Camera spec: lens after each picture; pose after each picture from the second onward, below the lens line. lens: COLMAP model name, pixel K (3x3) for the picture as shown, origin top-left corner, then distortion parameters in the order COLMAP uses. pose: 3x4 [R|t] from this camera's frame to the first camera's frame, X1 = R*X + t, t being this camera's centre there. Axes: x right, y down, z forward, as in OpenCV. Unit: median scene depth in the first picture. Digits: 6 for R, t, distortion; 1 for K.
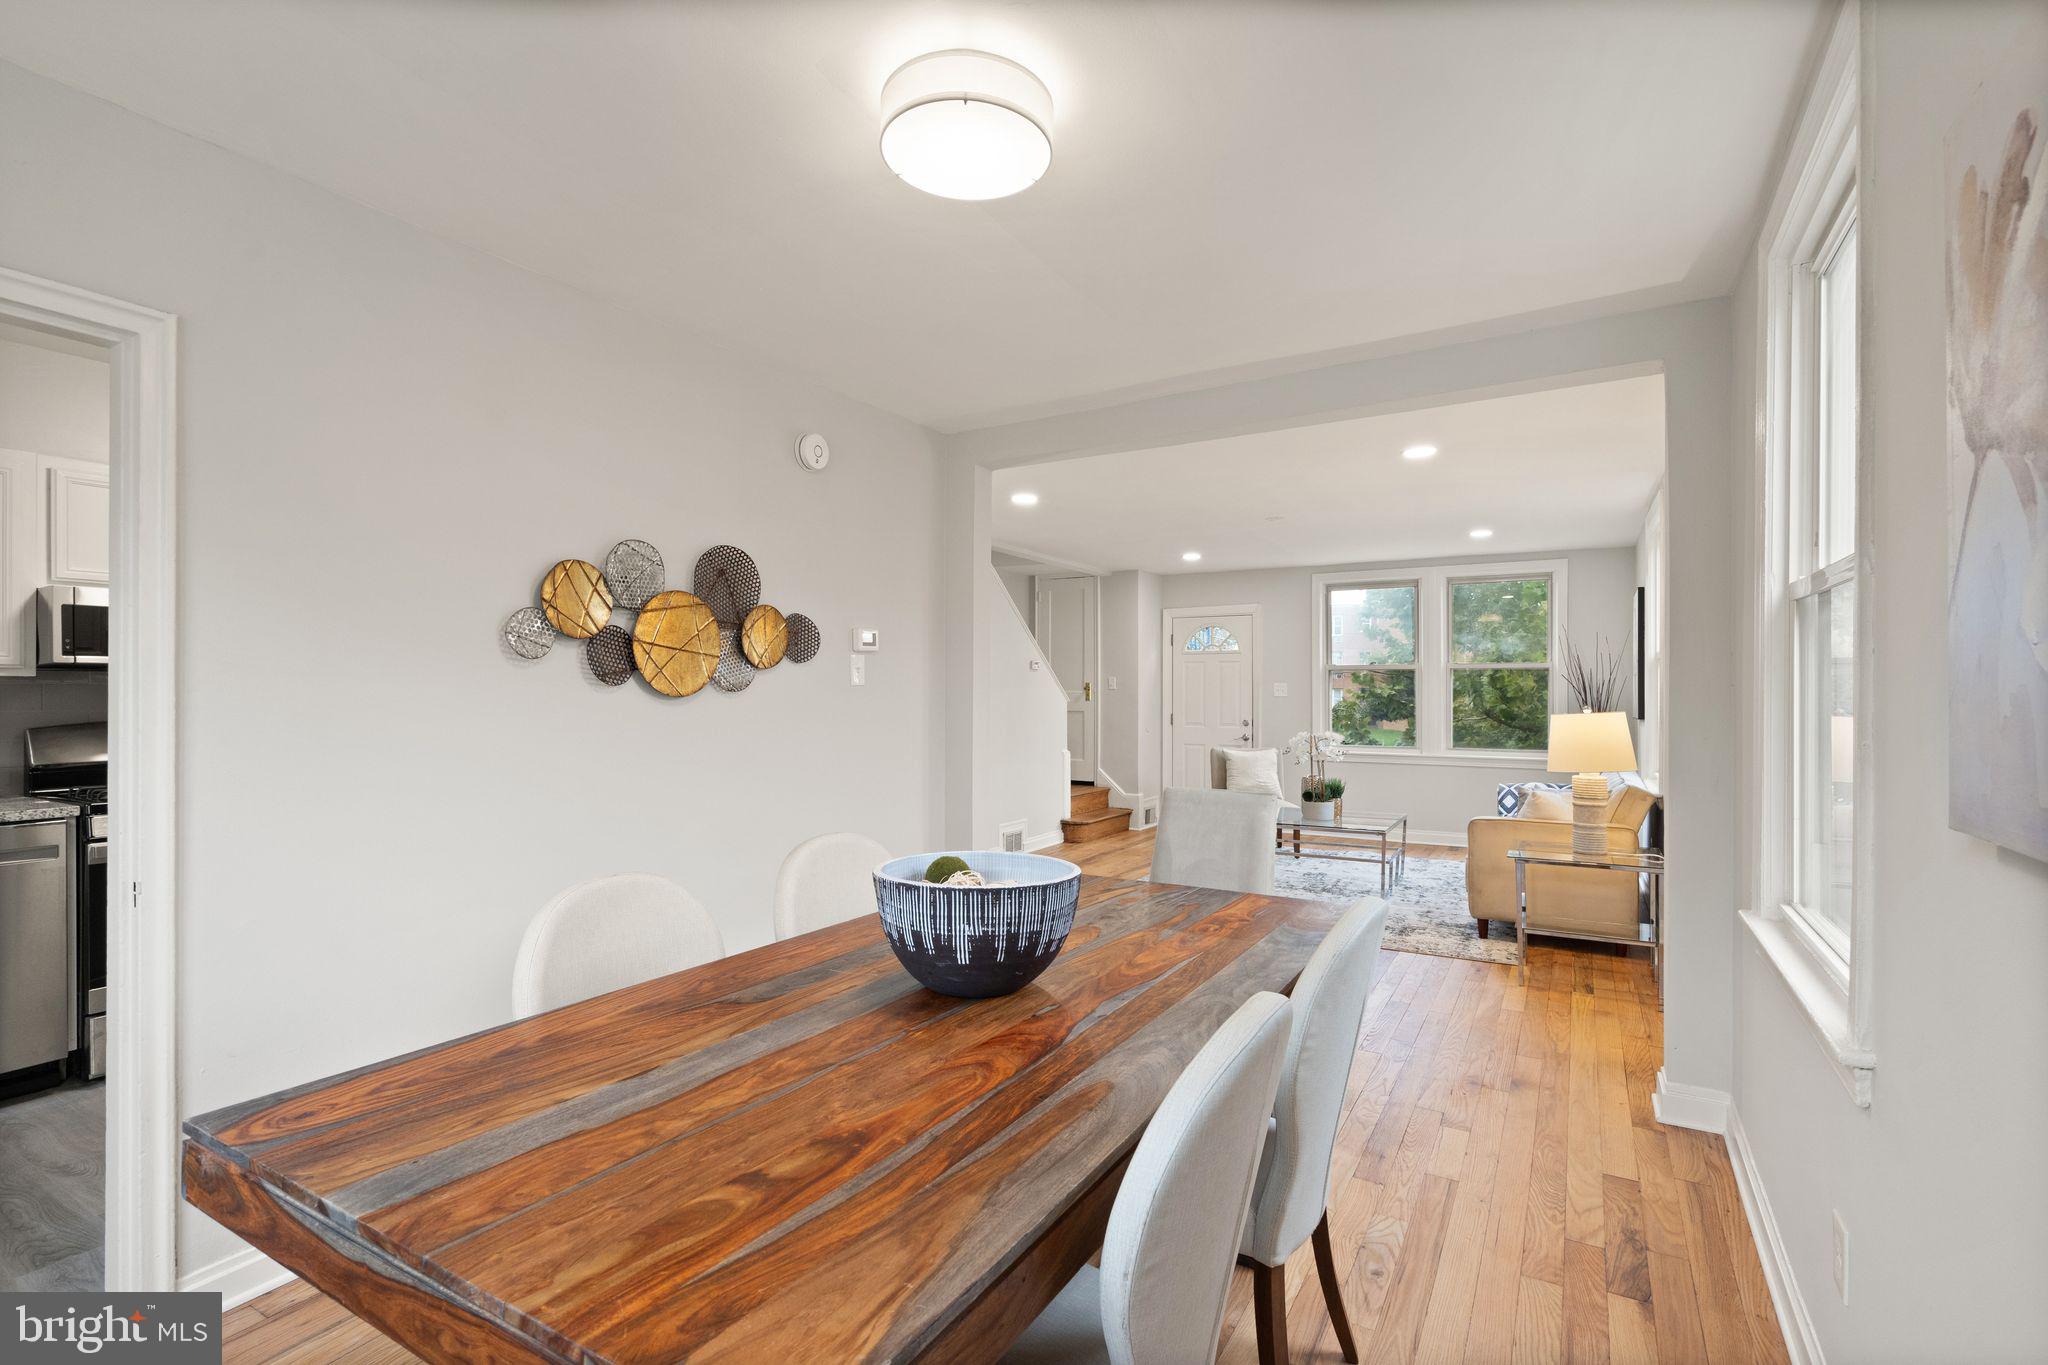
lens RADIAL K [[947.5, 0, 1028.4], [0, 947.5, 674.8], [0, 0, 1]] dist [-0.000825, 0.001153]
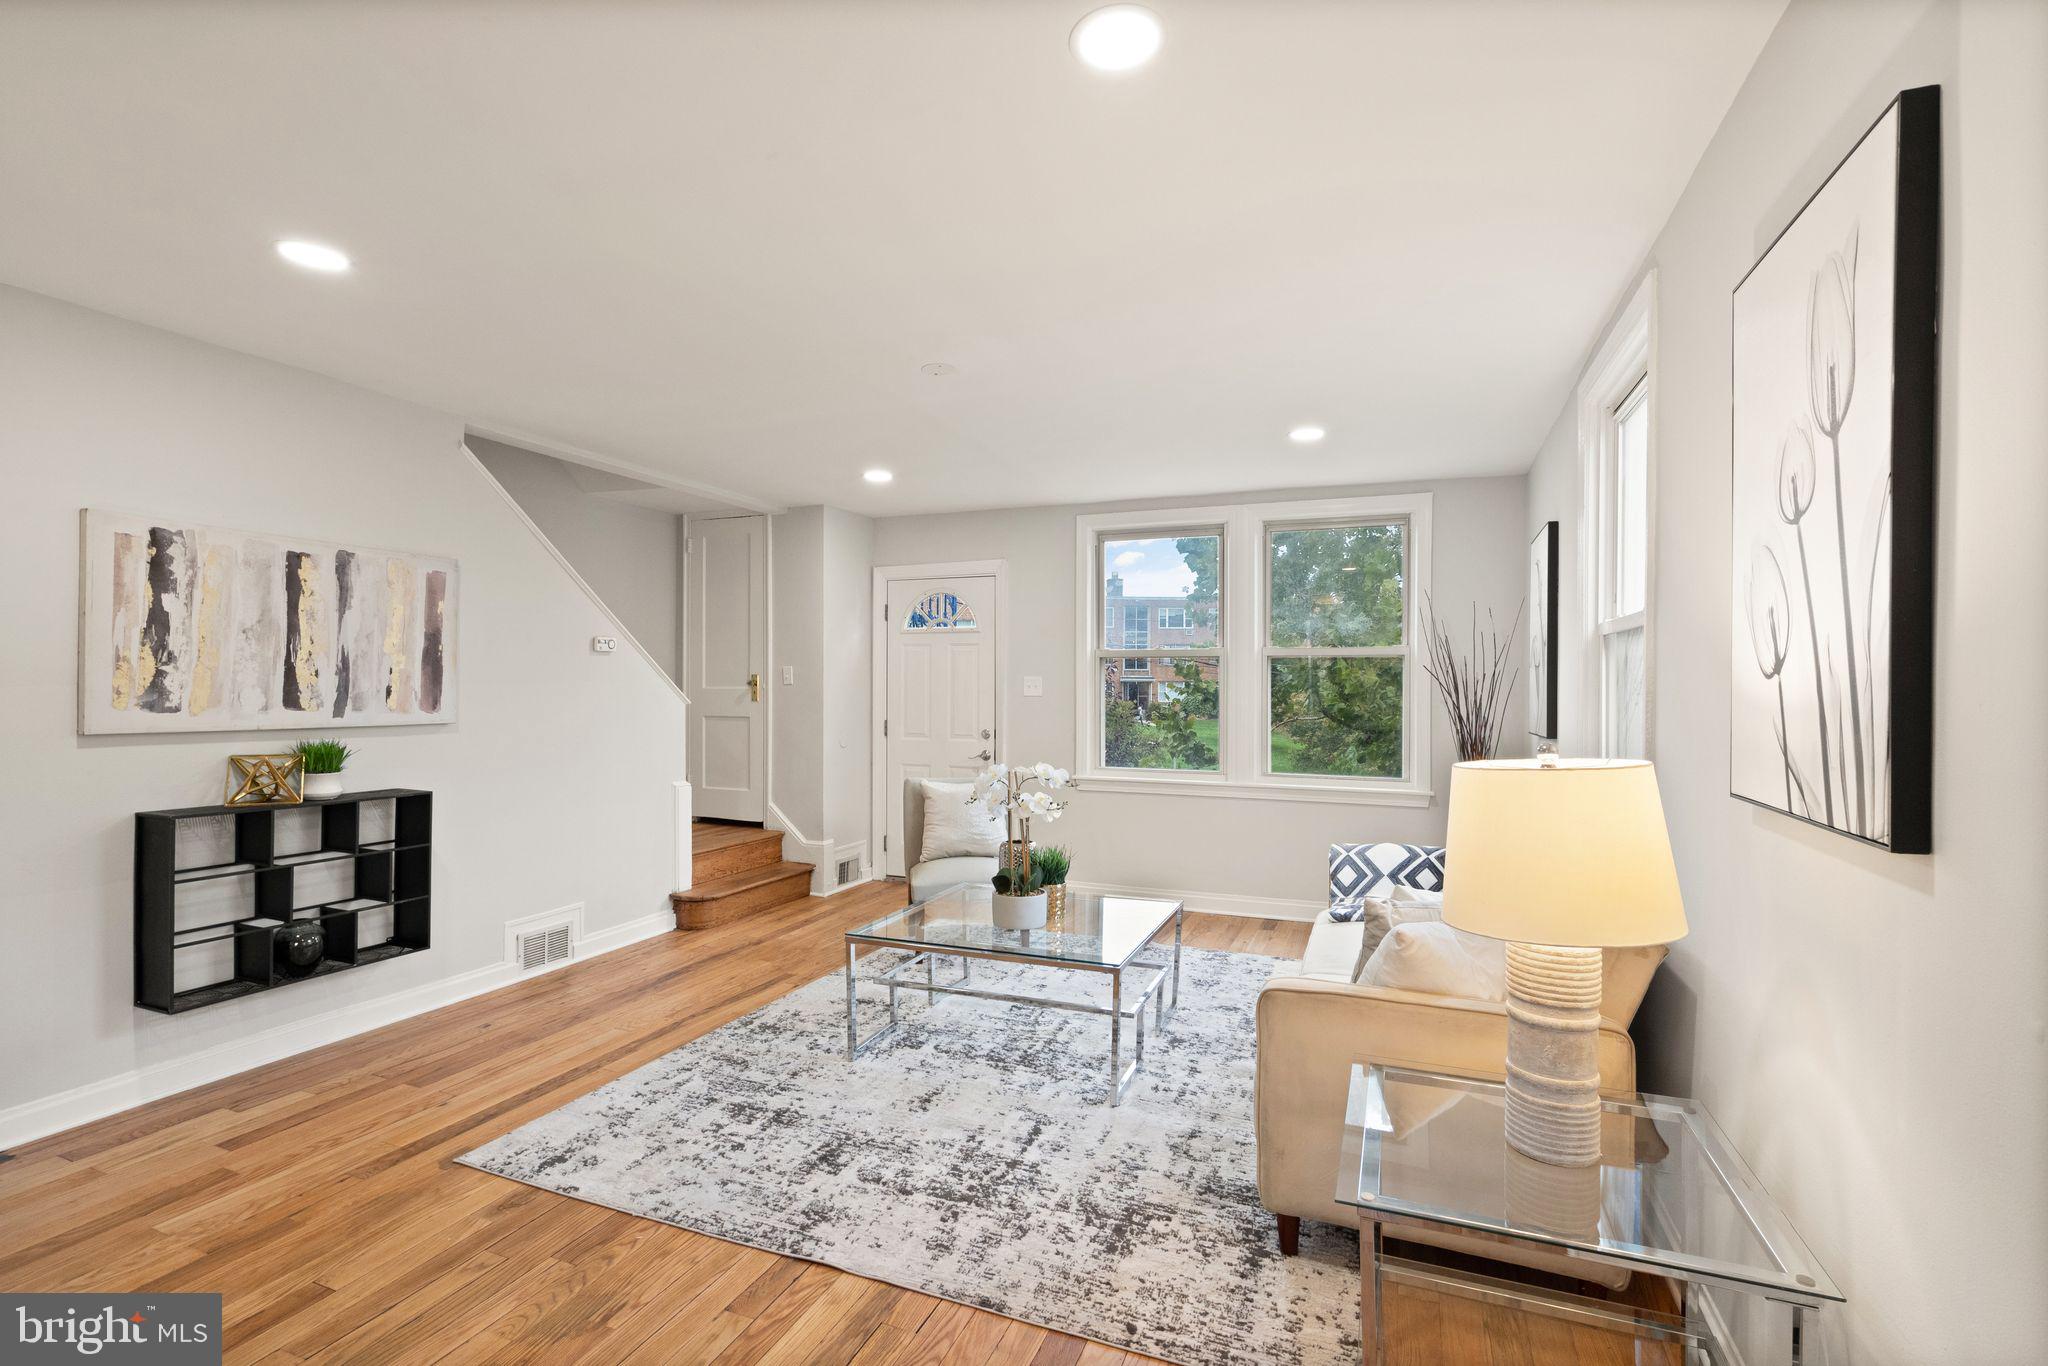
lens RADIAL K [[947.5, 0, 1028.4], [0, 947.5, 675.3], [0, 0, 1]] dist [-0.000825, 0.001153]
pose [[0.989751, 0.003627, 0.142761, 0.172173], [-0.004961, 0.999947, 0.008991, 0.002188], [-0.142721, -0.009607, 0.989716, 0.339089]]
